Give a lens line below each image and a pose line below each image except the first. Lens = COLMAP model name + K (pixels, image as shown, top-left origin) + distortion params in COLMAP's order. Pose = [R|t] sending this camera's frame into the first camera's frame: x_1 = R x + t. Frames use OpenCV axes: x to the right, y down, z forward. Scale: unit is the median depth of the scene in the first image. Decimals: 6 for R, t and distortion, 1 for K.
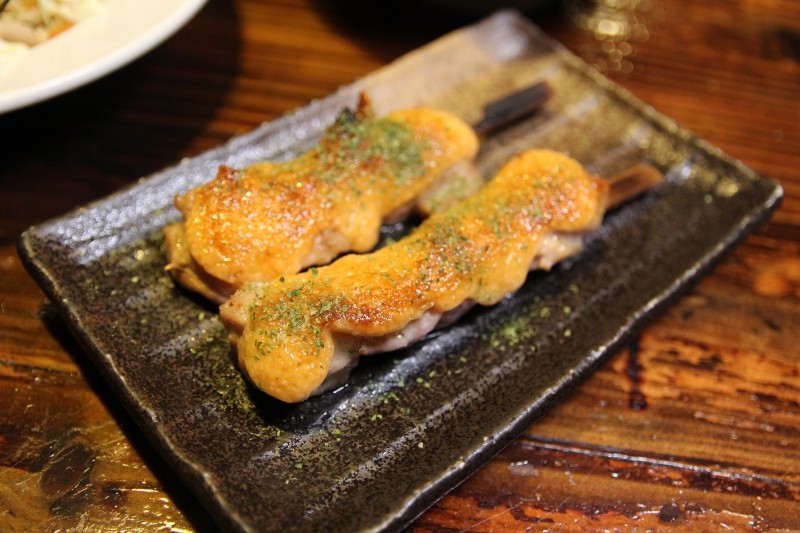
lens RADIAL K [[784.6, 0, 400.0], [0, 784.6, 266.5], [0, 0, 1]] dist [-0.120377, -0.004168]
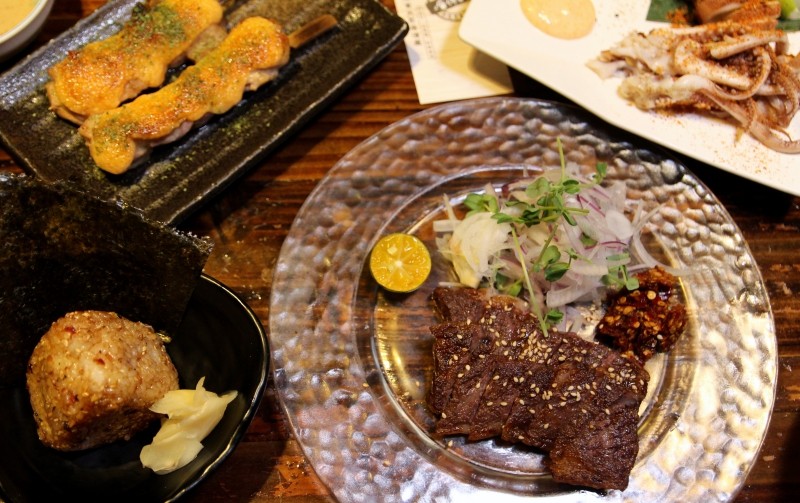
lens RADIAL K [[903.5, 0, 400.0], [0, 903.5, 251.5], [0, 0, 1]] dist [-0.091287, -0.029126]
pose [[0.997334, -0.072876, 0.003656, 0.505857], [0.068439, 0.951641, 0.299492, -0.251241], [-0.025305, -0.298443, 0.954092, -1.160857]]
